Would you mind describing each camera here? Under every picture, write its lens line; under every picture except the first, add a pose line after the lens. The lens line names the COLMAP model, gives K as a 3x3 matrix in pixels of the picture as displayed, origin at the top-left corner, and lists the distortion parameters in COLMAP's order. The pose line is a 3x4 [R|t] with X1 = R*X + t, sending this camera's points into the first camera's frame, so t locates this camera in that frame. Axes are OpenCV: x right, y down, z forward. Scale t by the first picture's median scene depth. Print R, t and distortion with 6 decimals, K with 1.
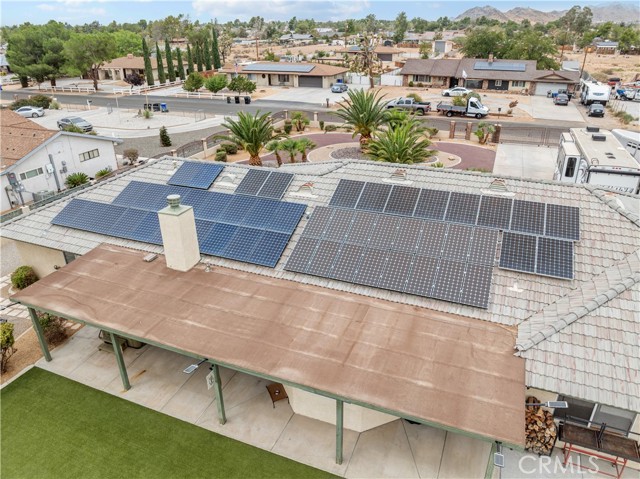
lens RADIAL K [[449.2, 0, 320.0], [0, 449.2, 239.5], [0, 0, 1]] dist [-0.060865, 0.032875]
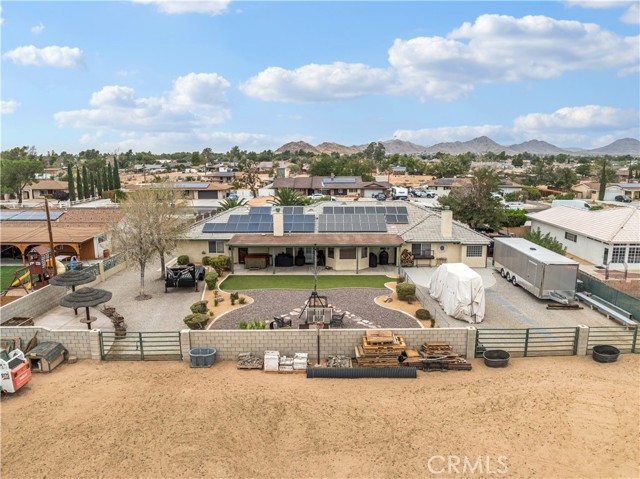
lens RADIAL K [[449.2, 0, 320.0], [0, 449.2, 239.5], [0, 0, 1]] dist [-0.060865, 0.032875]
pose [[0.932490, -0.060567, 0.356081, -0.189651], [0.153079, 0.959194, -0.237725, 0.138358], [-0.327152, 0.276185, 0.903711, -0.269854]]
